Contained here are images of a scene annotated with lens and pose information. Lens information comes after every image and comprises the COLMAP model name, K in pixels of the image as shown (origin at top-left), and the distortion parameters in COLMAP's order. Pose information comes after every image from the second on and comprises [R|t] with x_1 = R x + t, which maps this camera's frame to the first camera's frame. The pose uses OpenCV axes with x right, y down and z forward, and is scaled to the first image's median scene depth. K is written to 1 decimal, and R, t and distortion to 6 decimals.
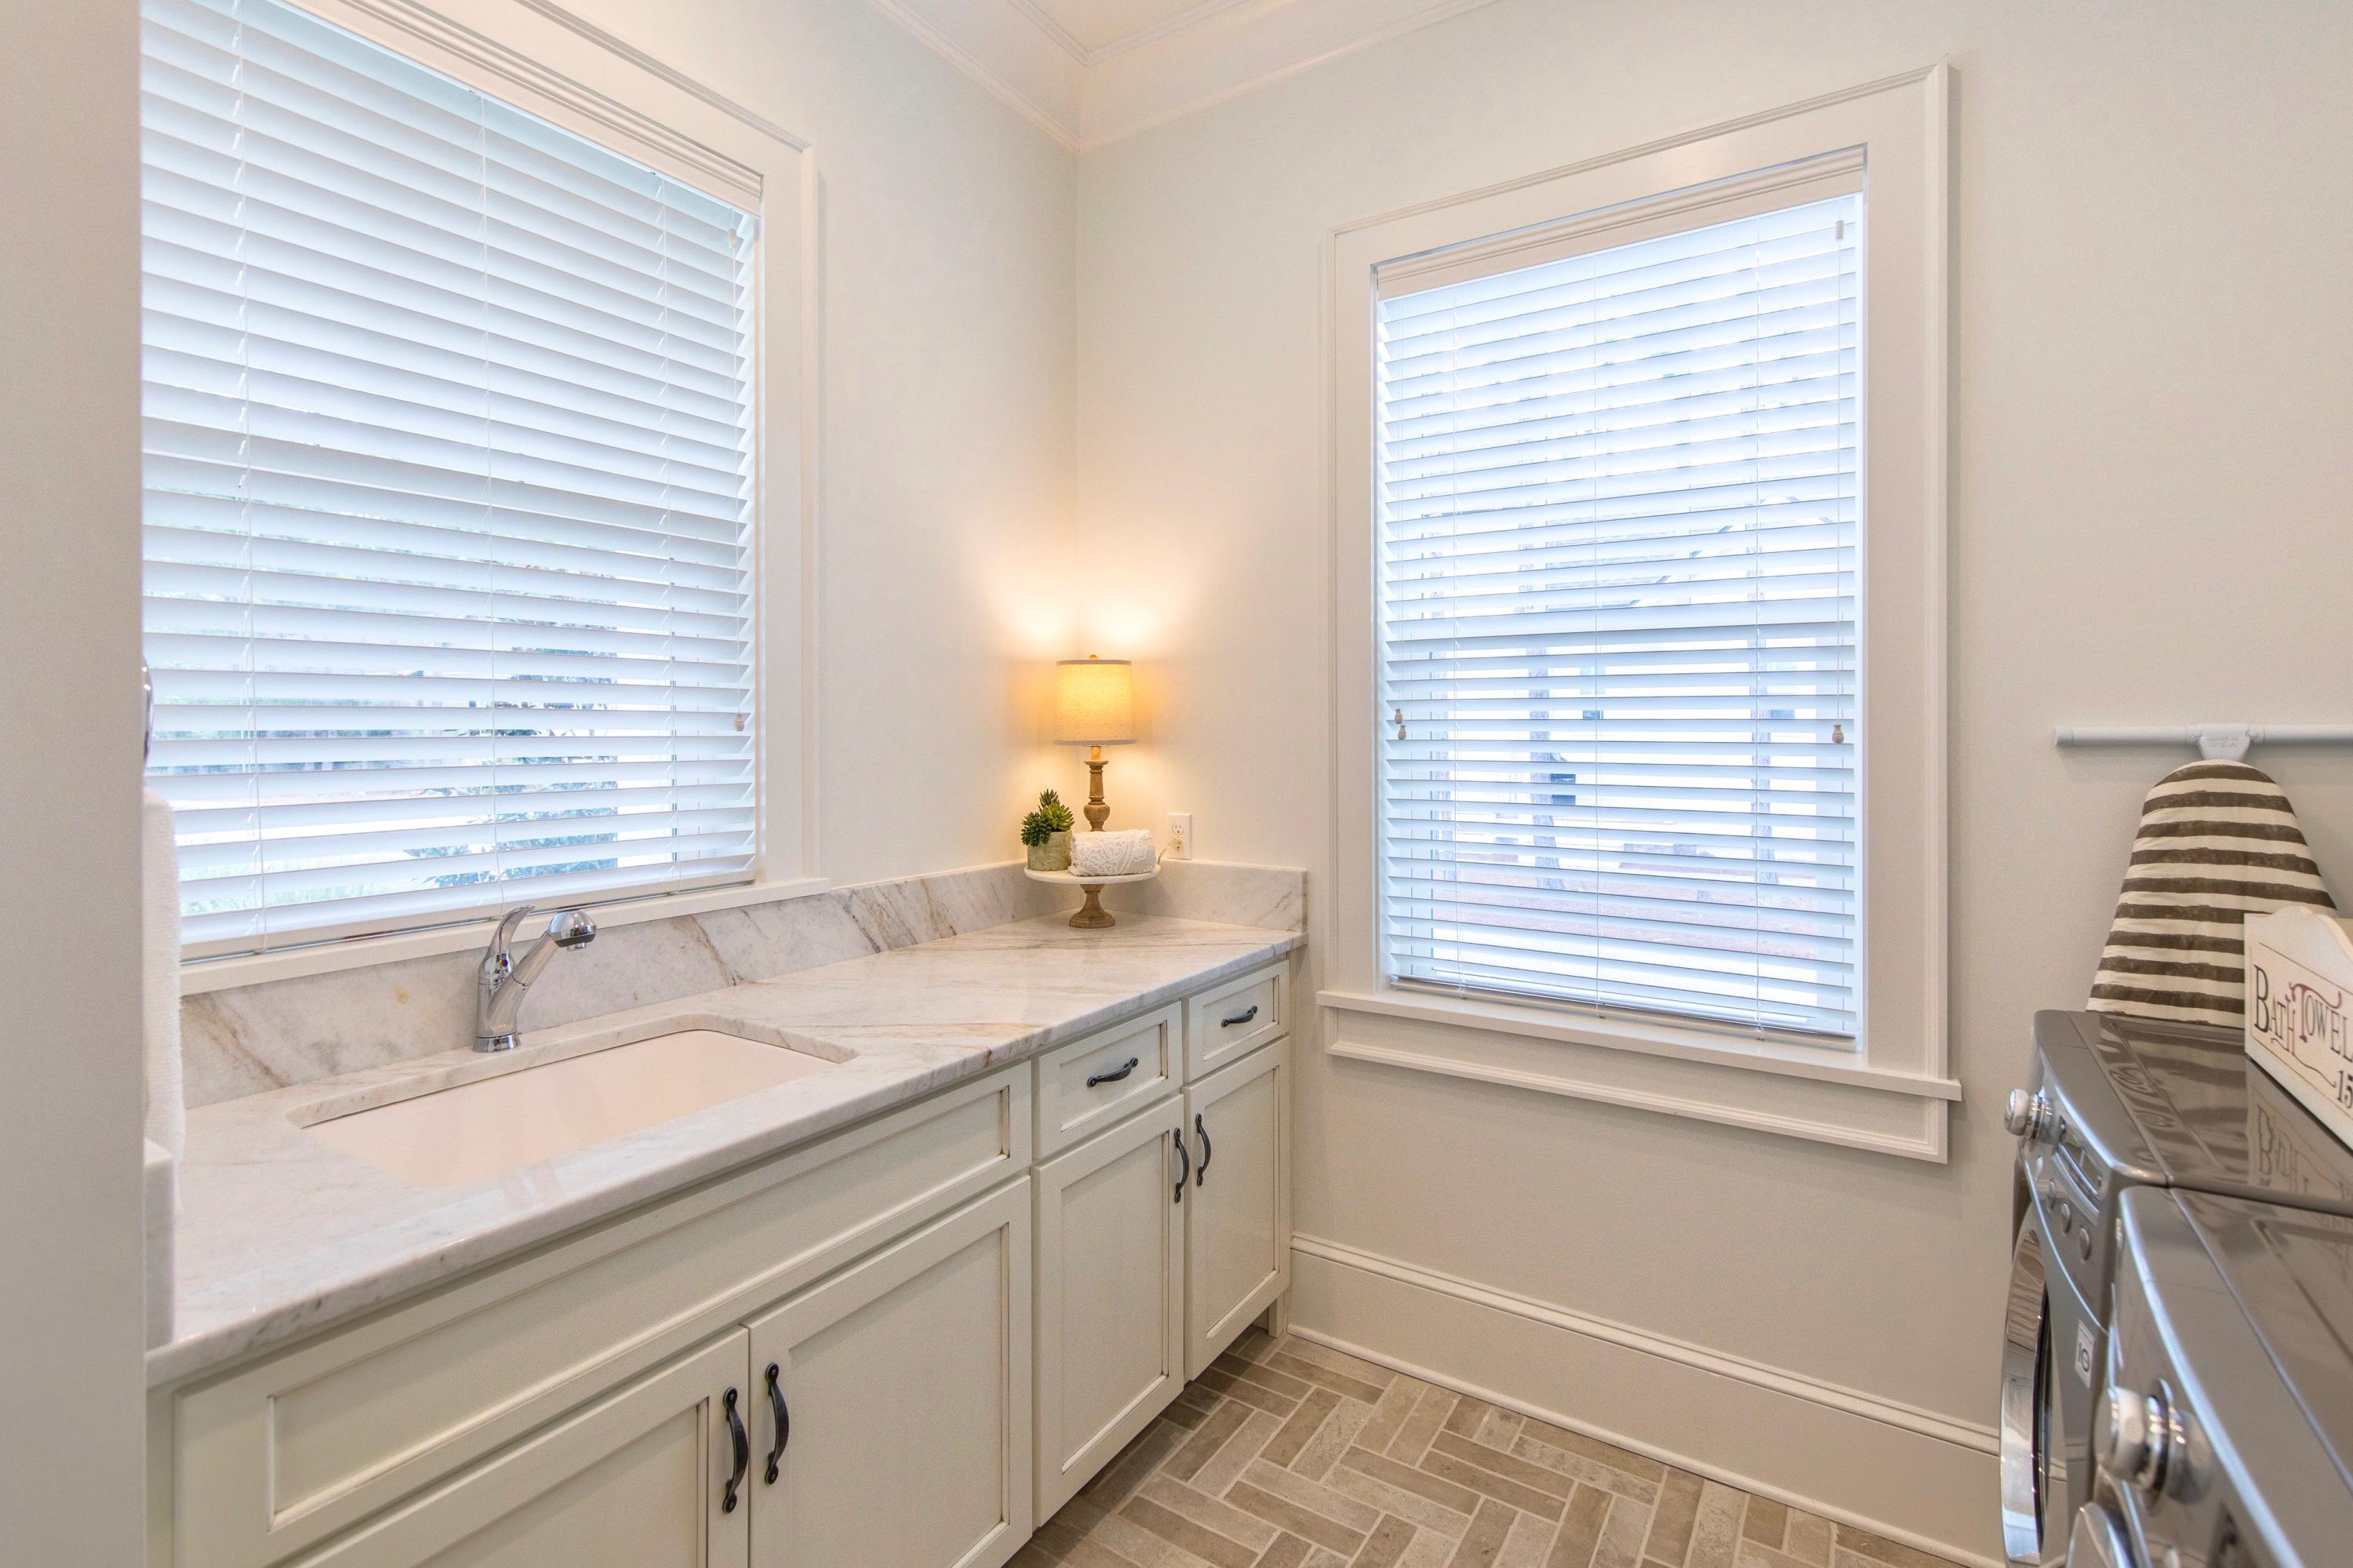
lens RADIAL K [[1116.4, 0, 1093.9], [0, 1116.4, 741.5], [0, 0, 1]] dist [-0.001736, 0.000374]
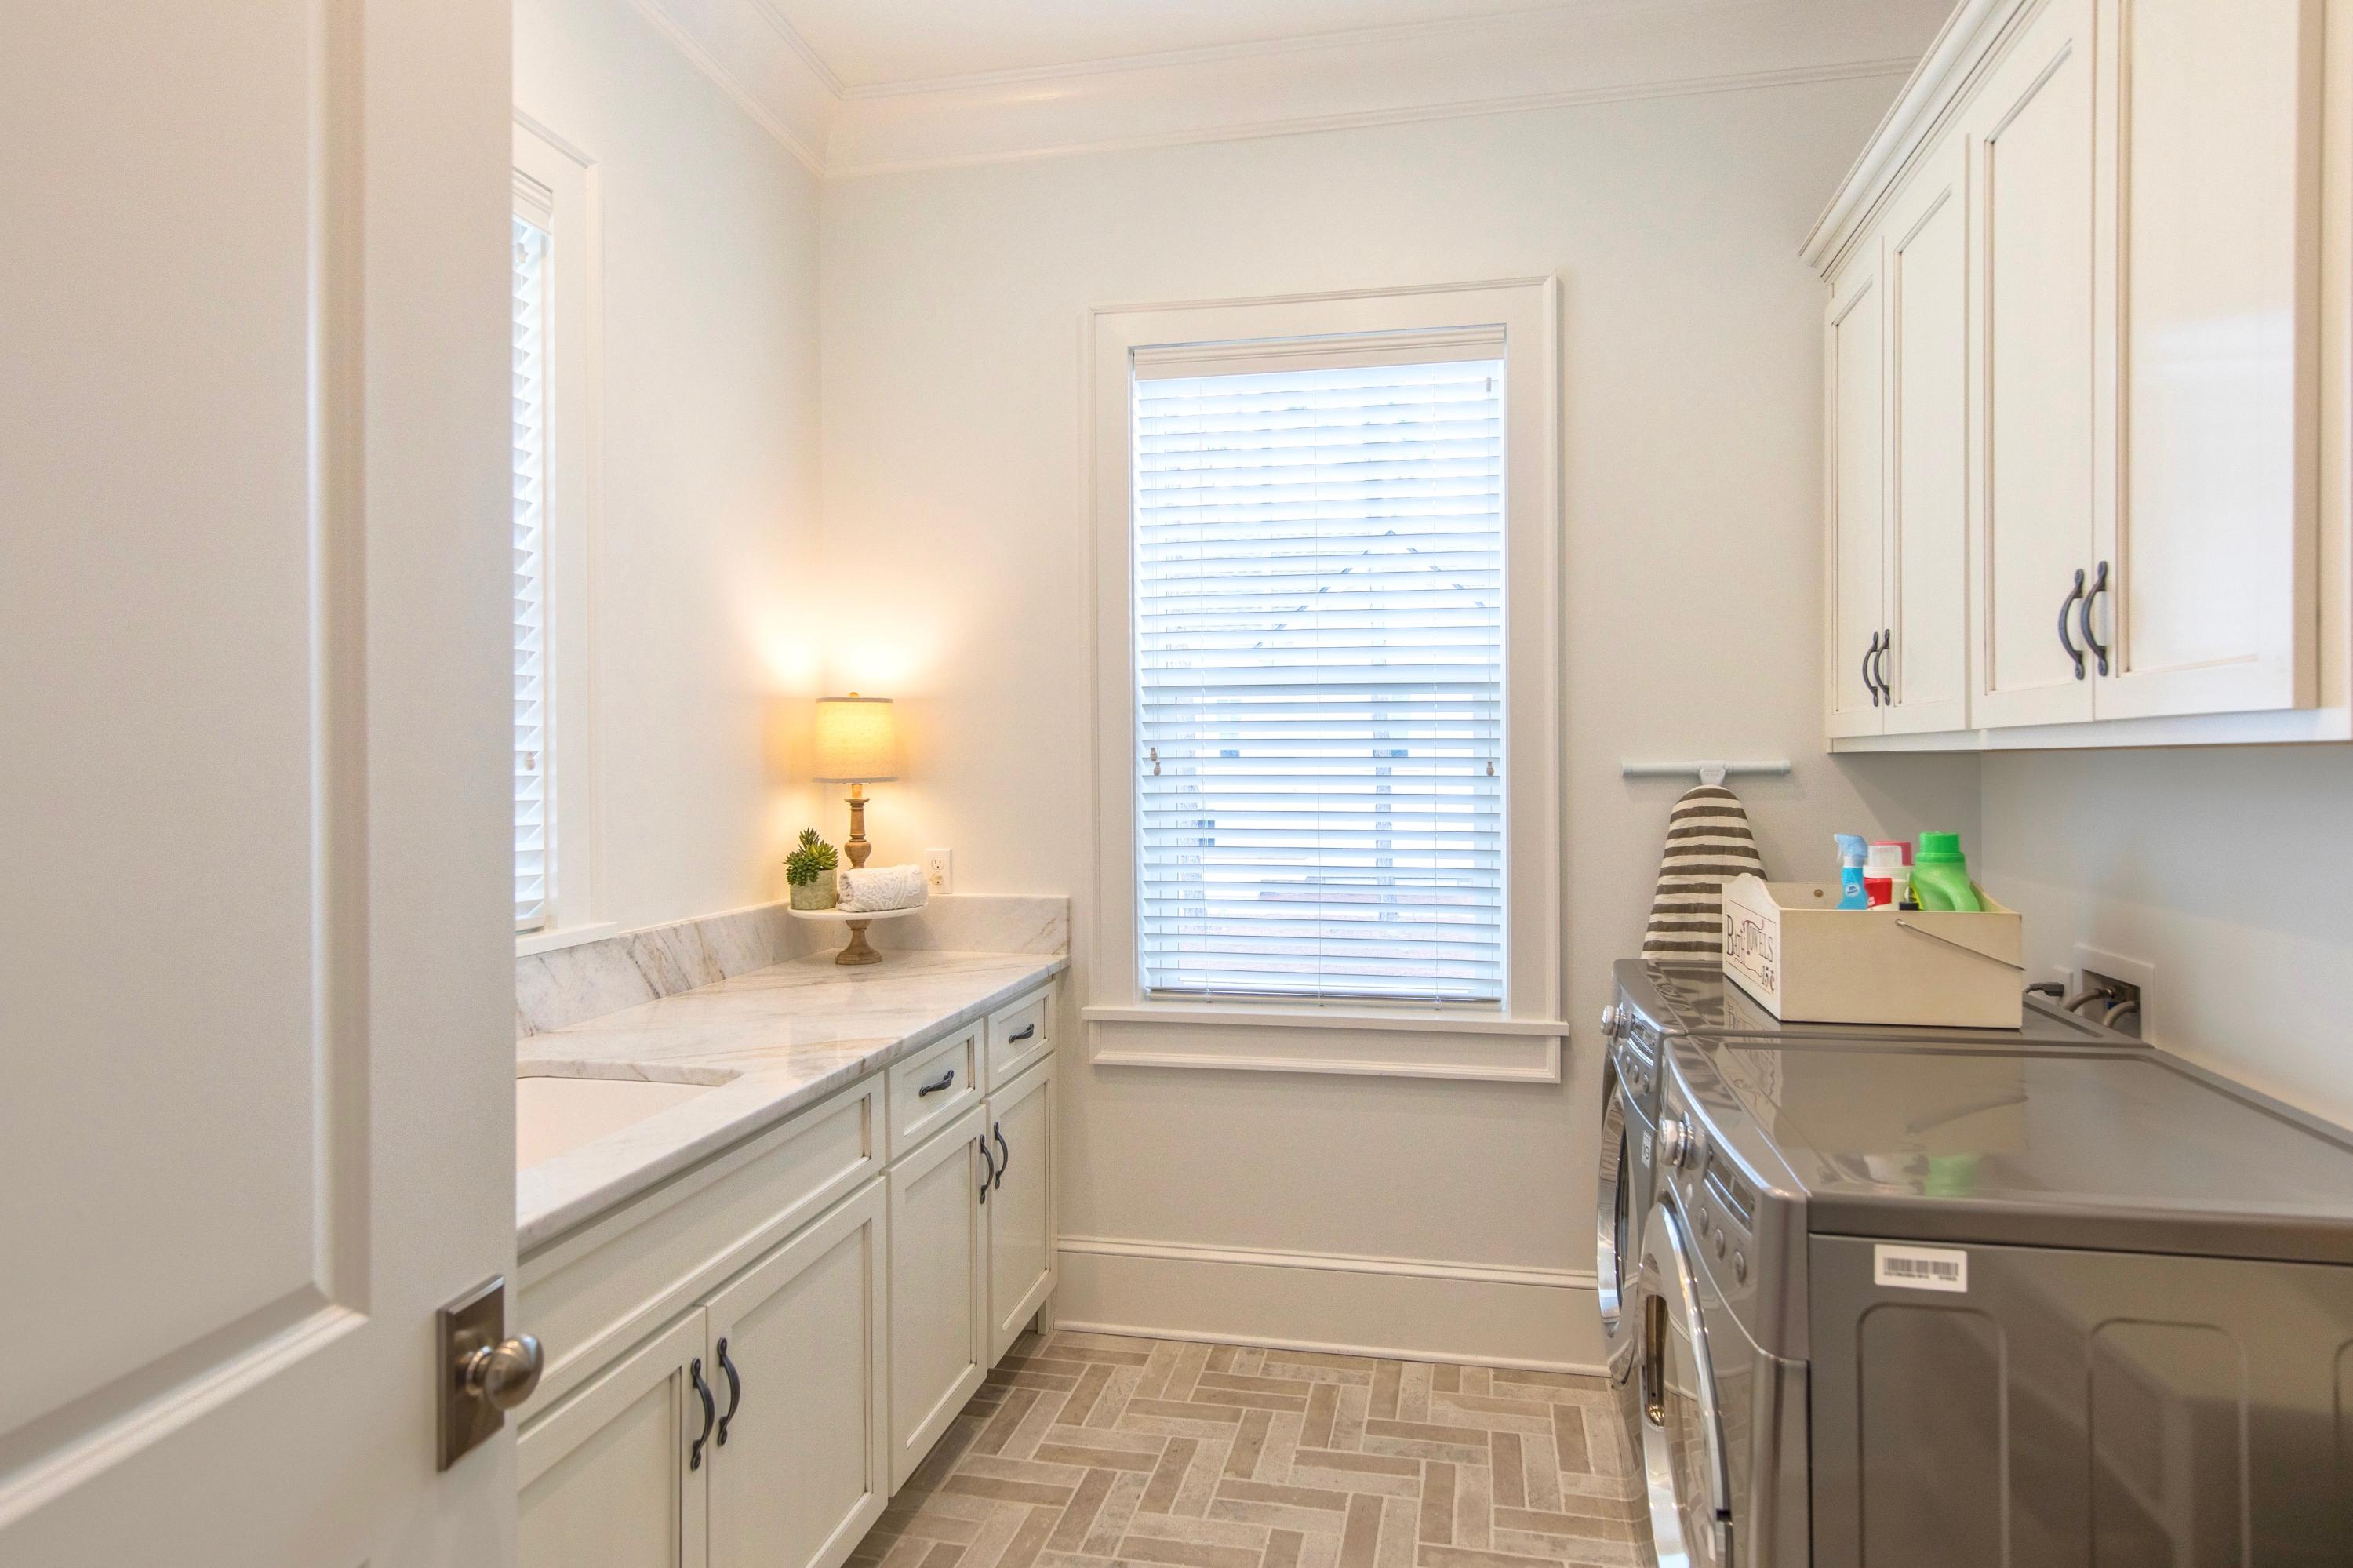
lens RADIAL K [[1409.3, 0, 1157.9], [0, 1409.3, 790.4], [0, 0, 1]] dist [-0.017046, -0.001730]
pose [[0.916367, -0.009935, 0.400216, -0.340542], [0.007736, 0.999945, 0.007111, 0.004116], [-0.400265, -0.003421, 0.916393, -0.347184]]
